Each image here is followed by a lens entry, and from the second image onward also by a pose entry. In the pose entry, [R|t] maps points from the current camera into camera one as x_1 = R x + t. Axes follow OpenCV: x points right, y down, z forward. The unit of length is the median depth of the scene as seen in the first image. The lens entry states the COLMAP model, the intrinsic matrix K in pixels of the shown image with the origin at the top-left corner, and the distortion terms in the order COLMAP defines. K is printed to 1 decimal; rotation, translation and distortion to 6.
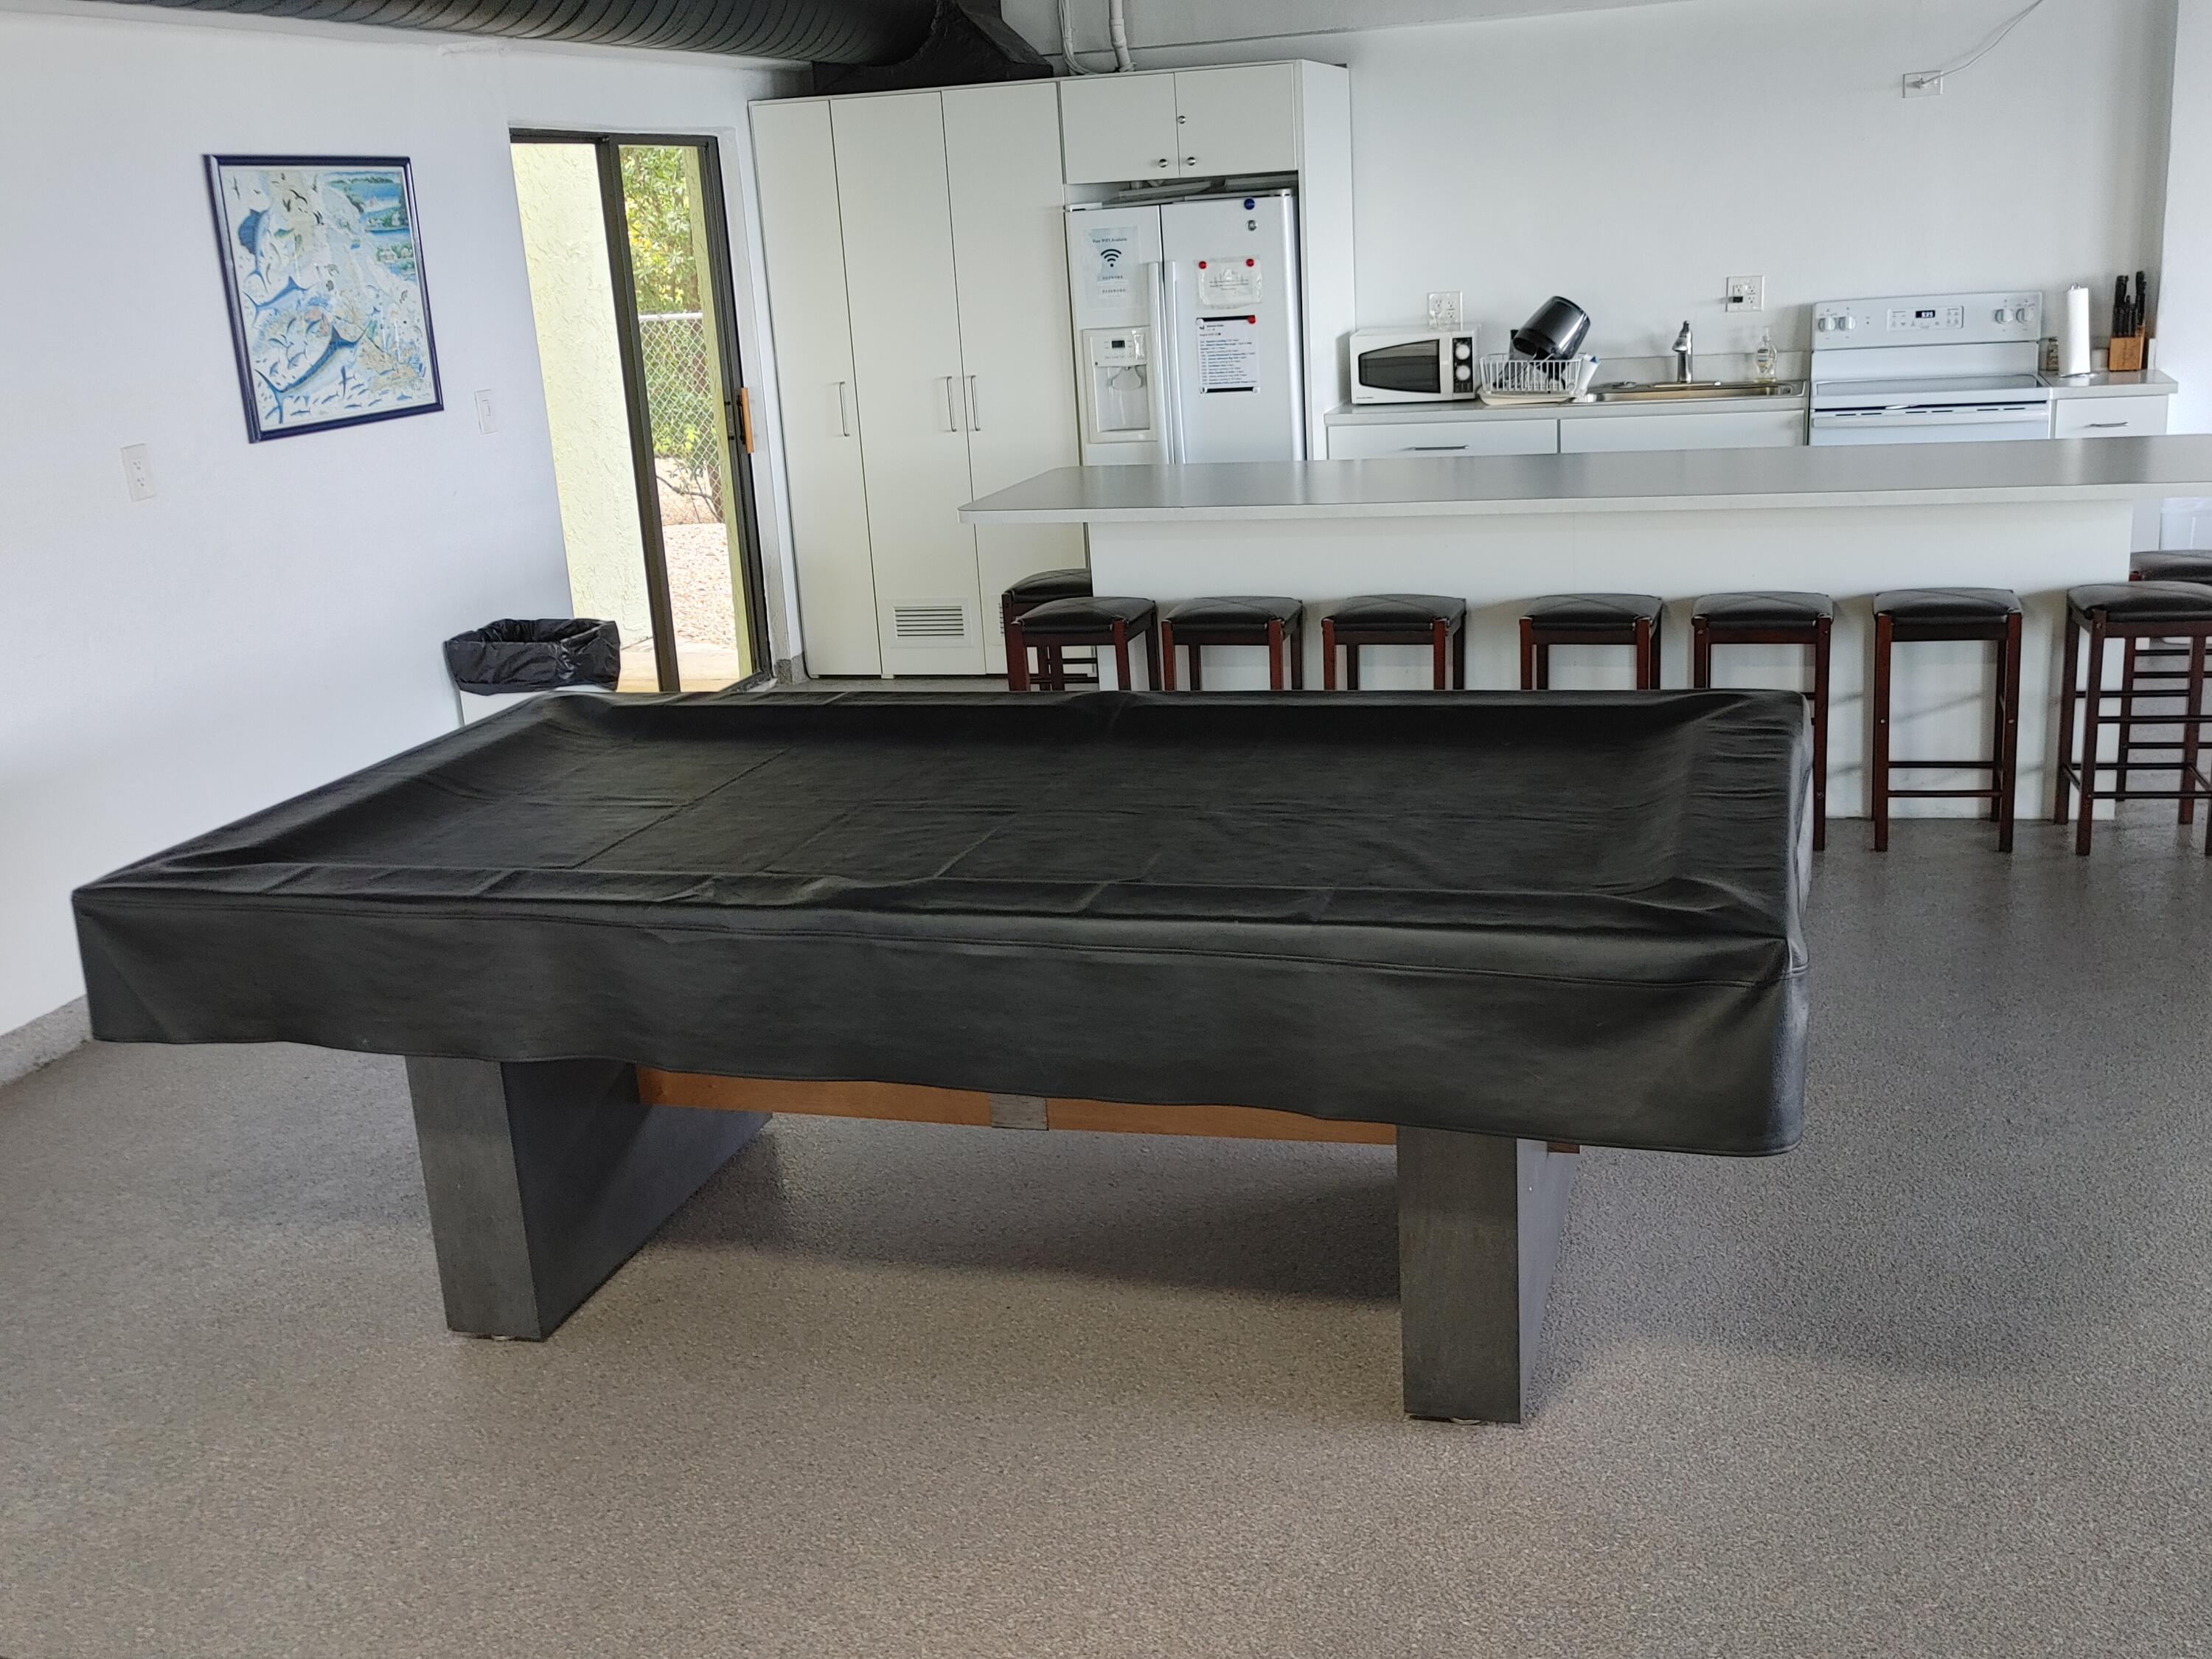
lens RADIAL K [[2292.6, 0, 1110.1], [0, 2292.6, 847.2], [0, 0, 1]] dist [0.039170, 0.000000]
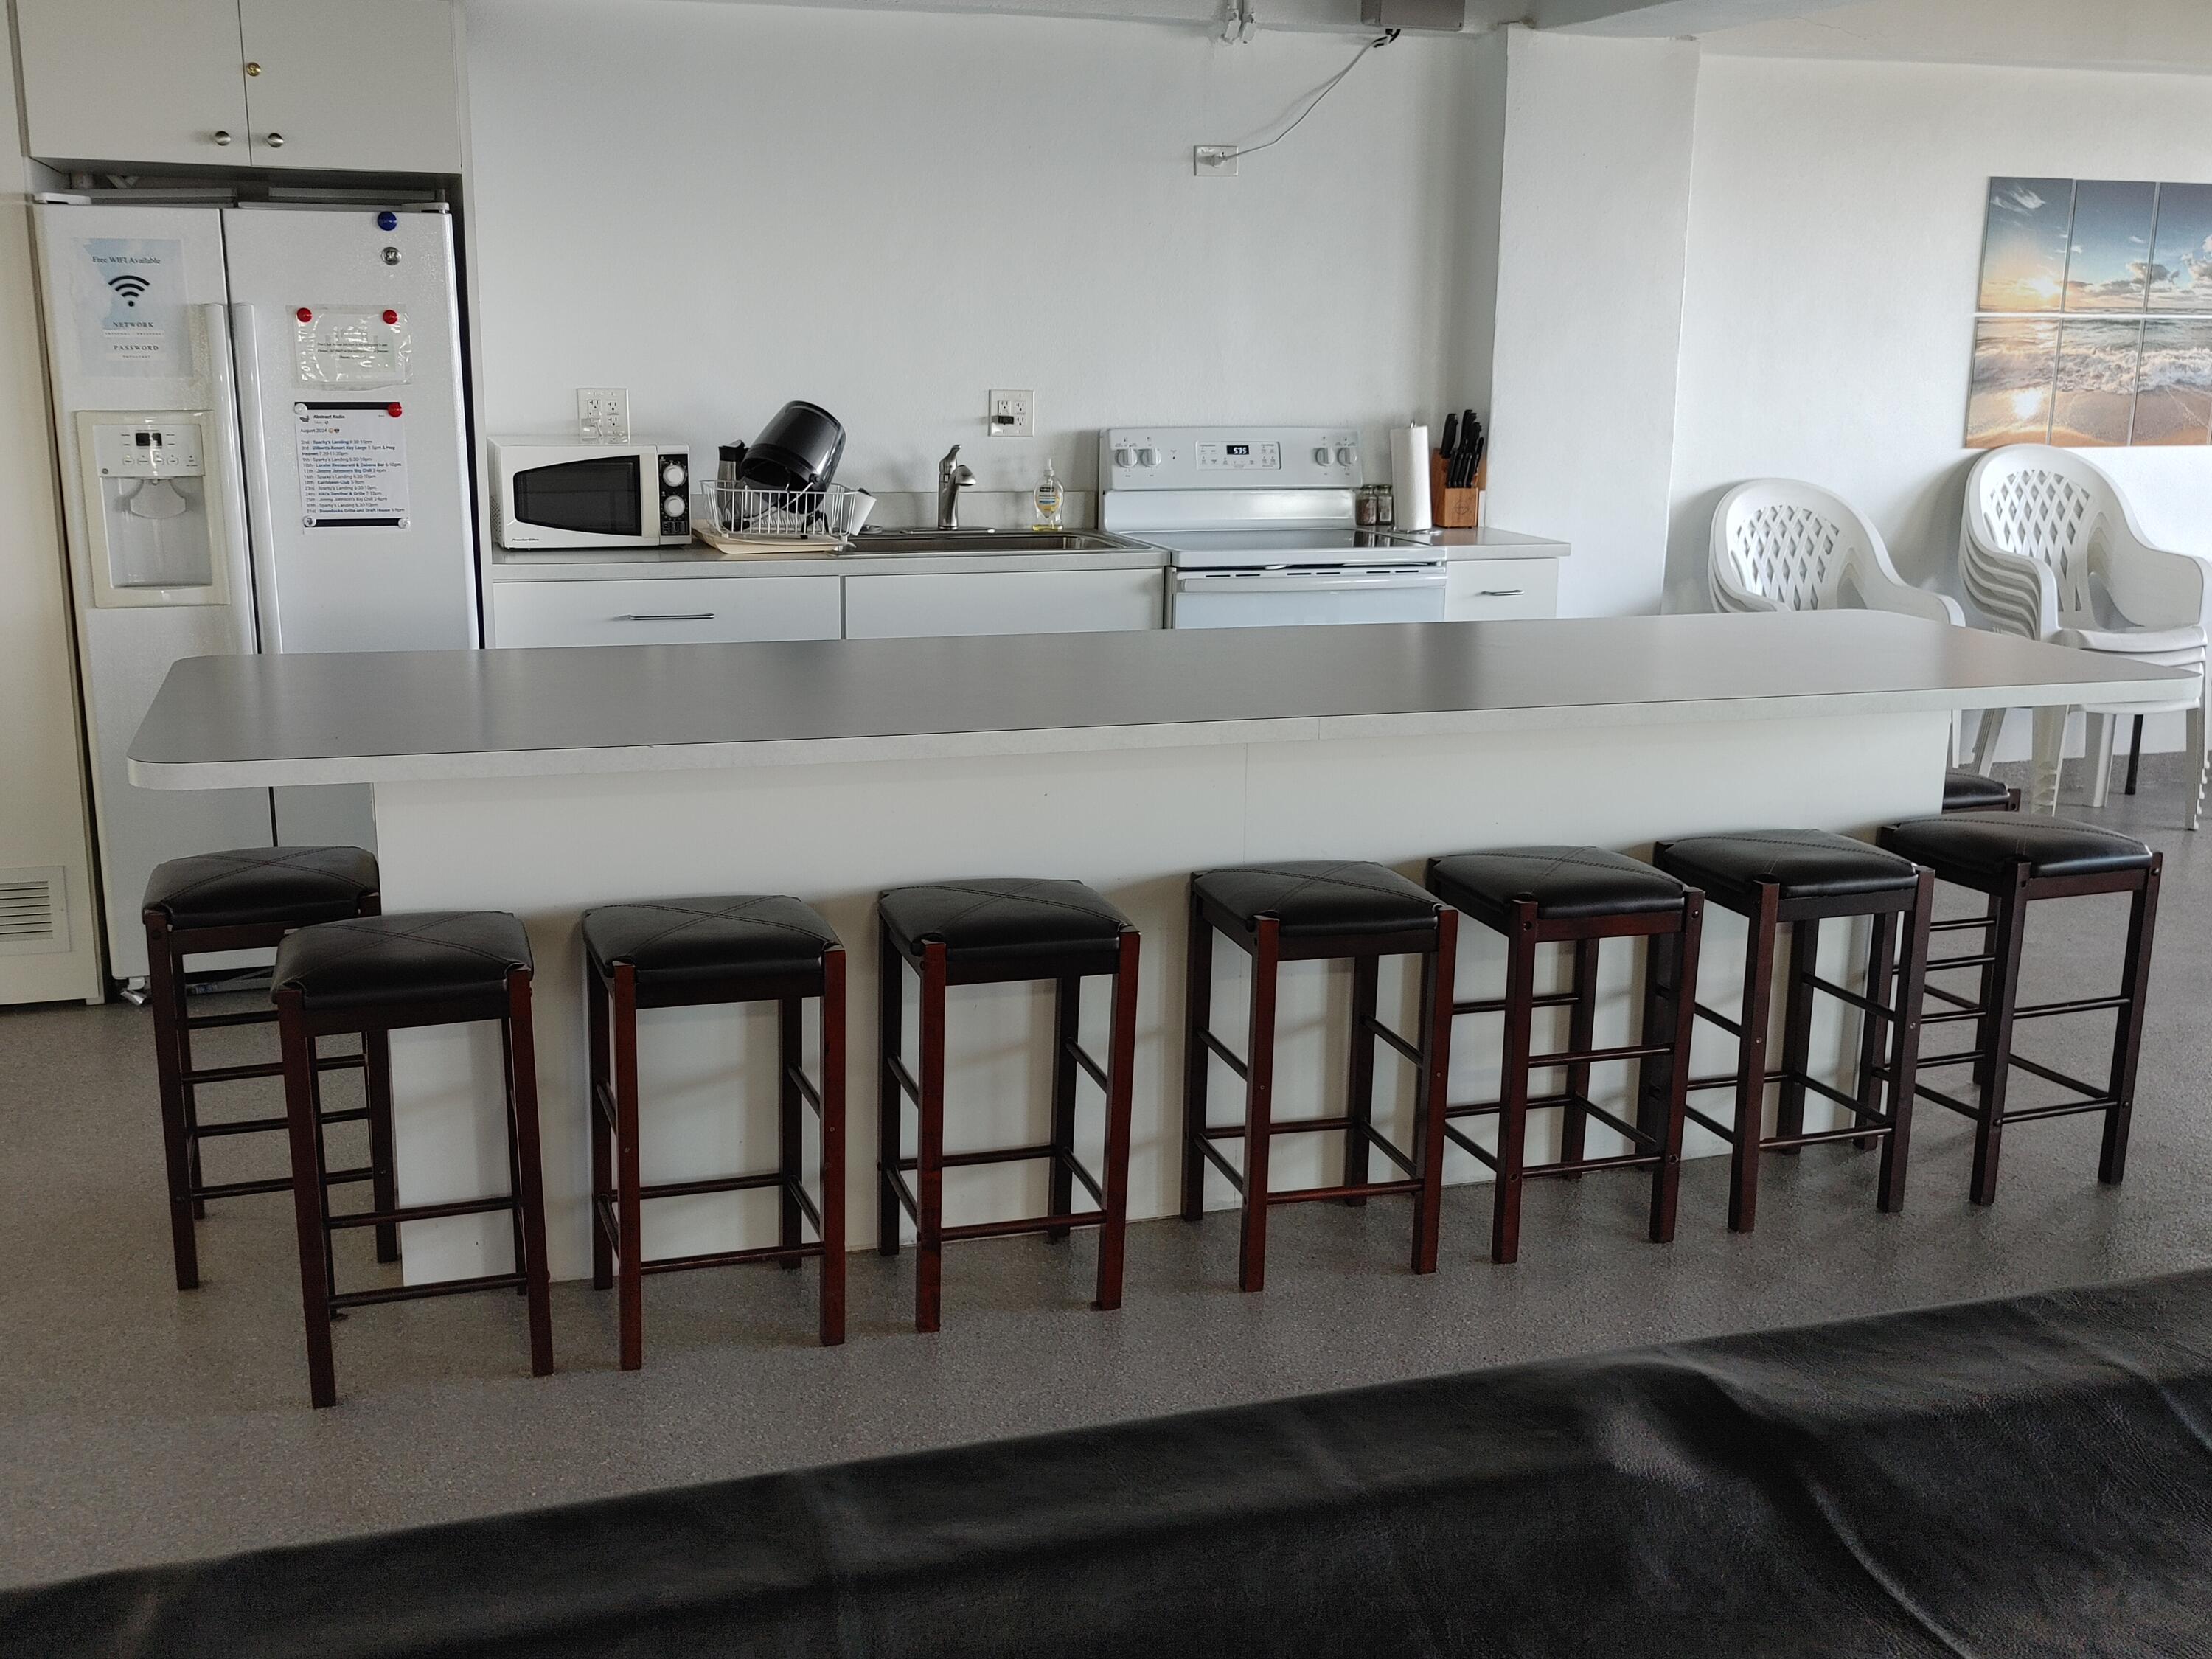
lens RADIAL K [[2292.6, 0, 1101.6], [0, 2292.6, 838.2], [0, 0, 1]] dist [0.039170, 0.000000]
pose [[0.816365, -0.057705, 0.574647, -0.139947], [0.095901, 0.994727, -0.036352, -0.074645], [-0.569519, 0.084786, 0.817594, 0.394262]]
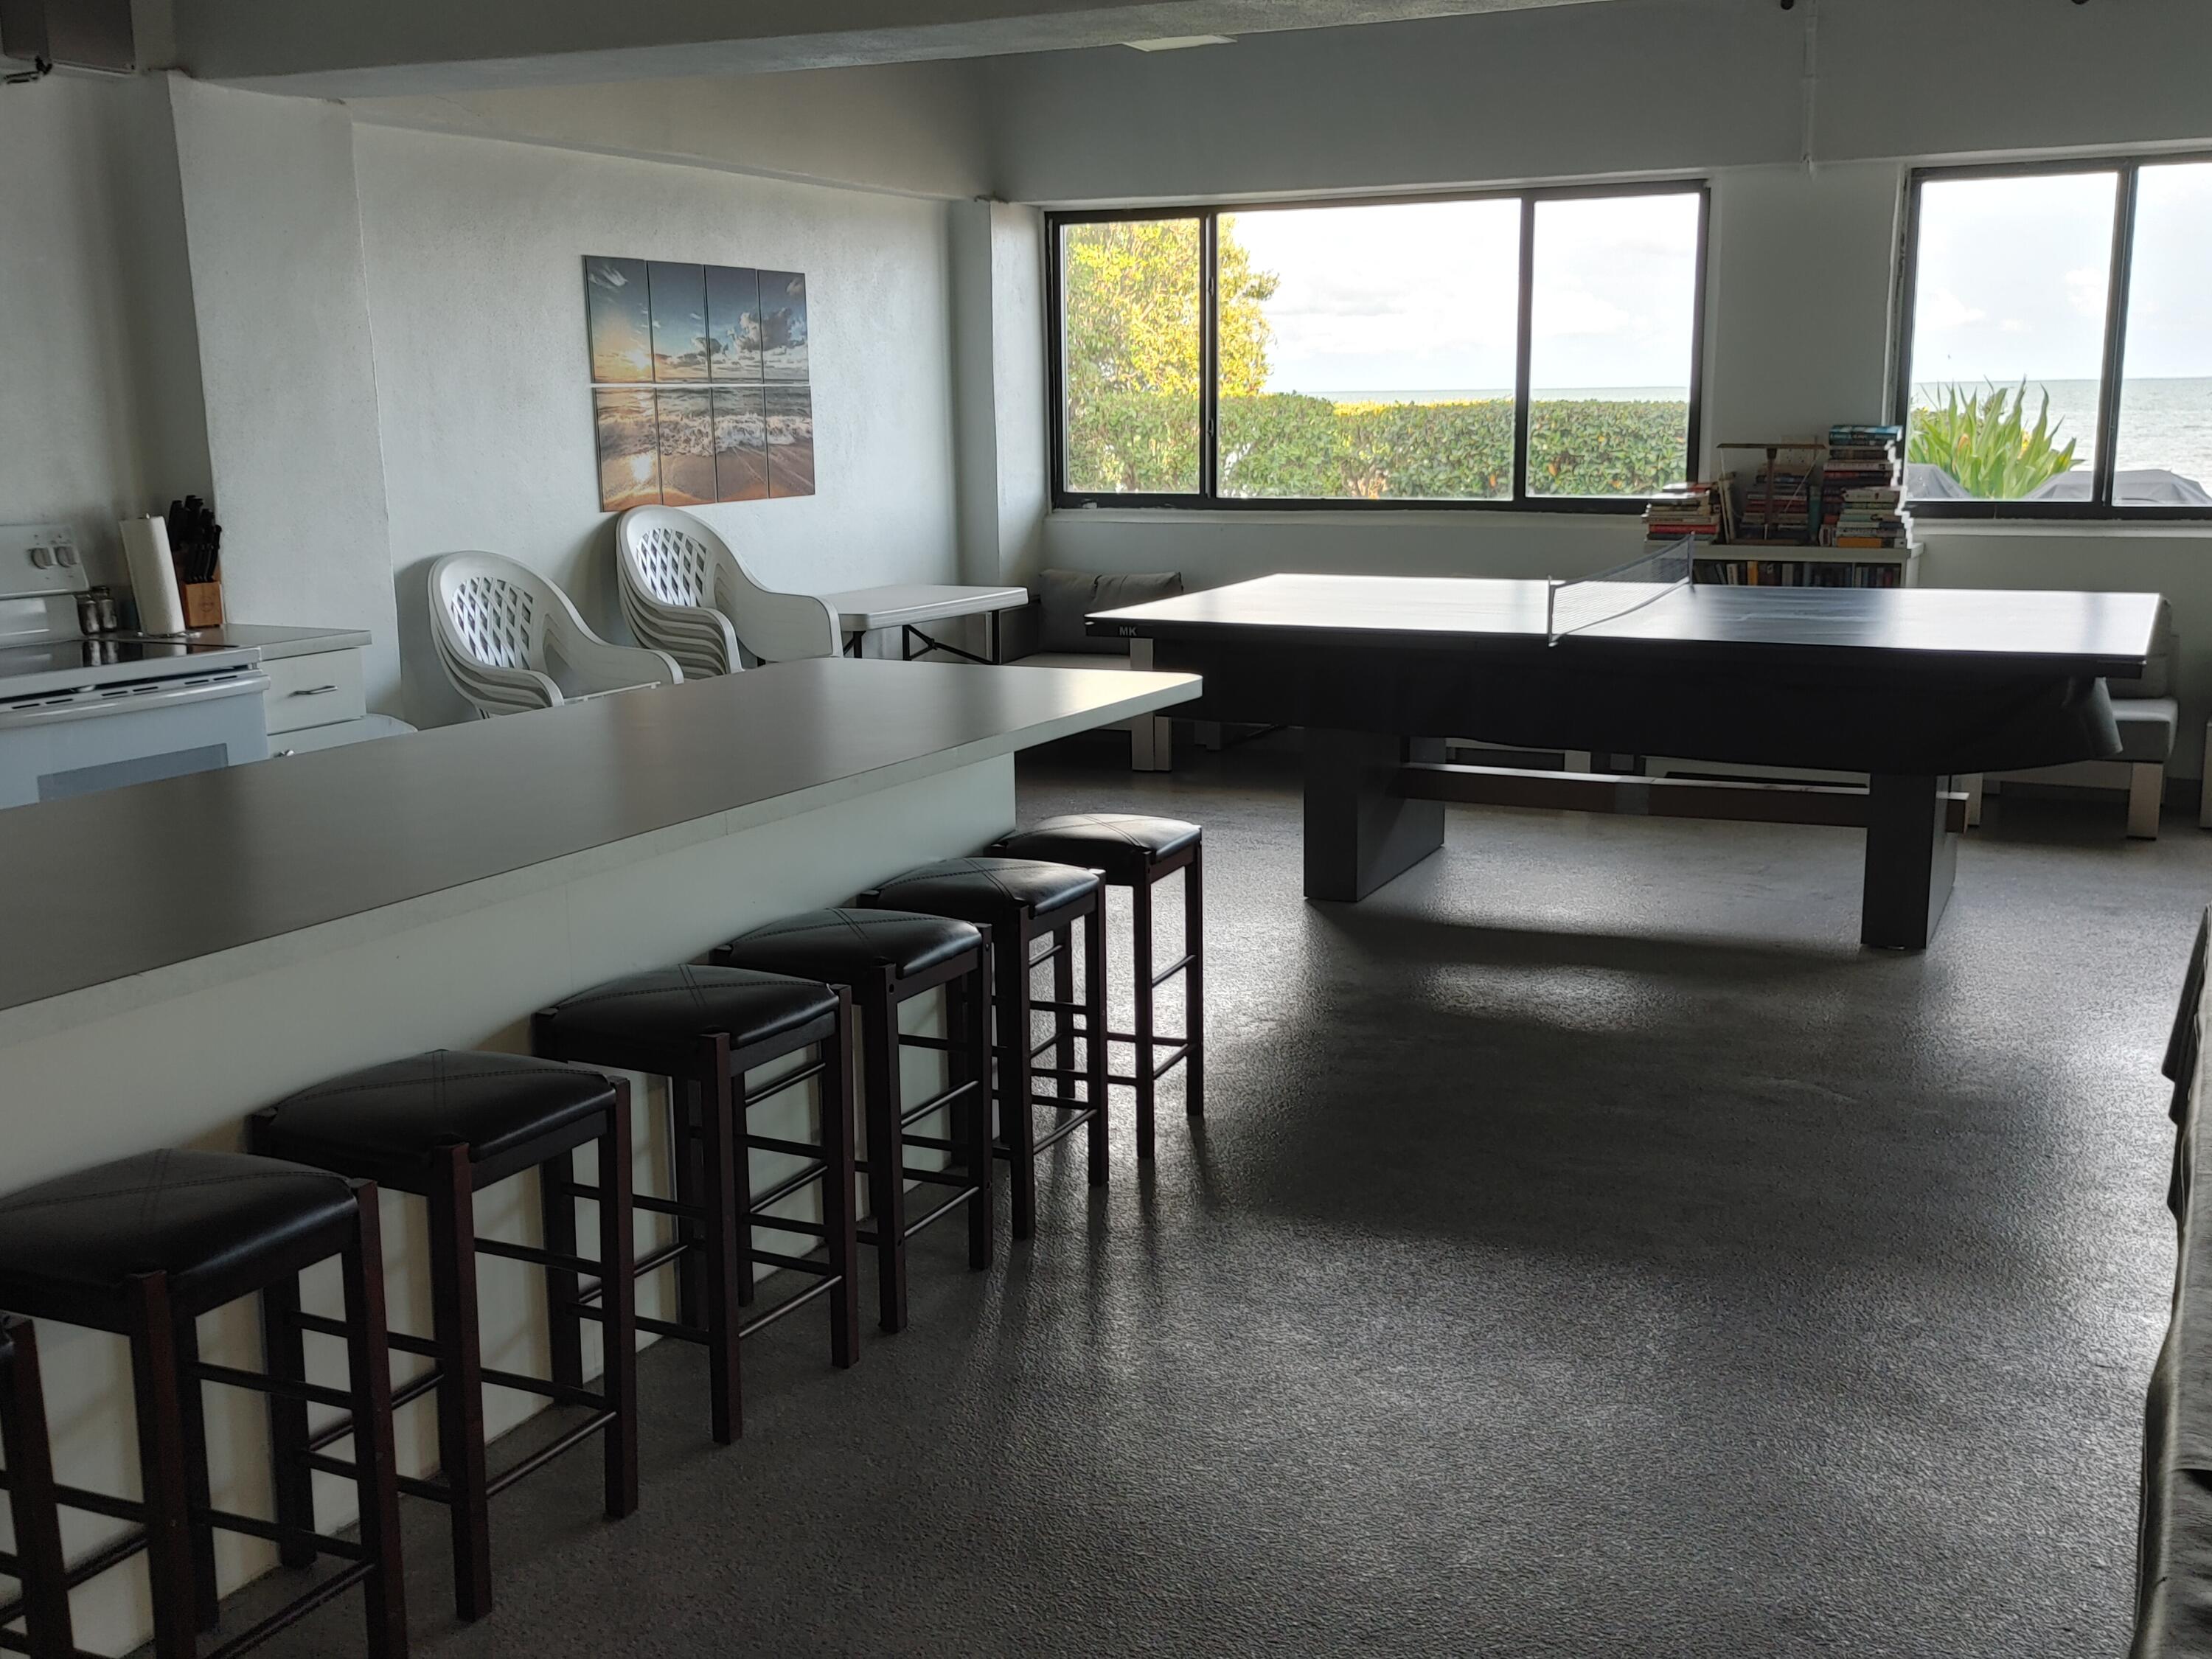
lens RADIAL K [[2292.6, 0, 1168.9], [0, 2292.6, 855.3], [0, 0, 1]] dist [0.039170, 0.000000]
pose [[0.136744, -0.138891, 0.980821, -0.247630], [0.269881, 0.957892, 0.098018, -0.120106], [-0.953134, 0.251302, 0.168470, 0.576005]]
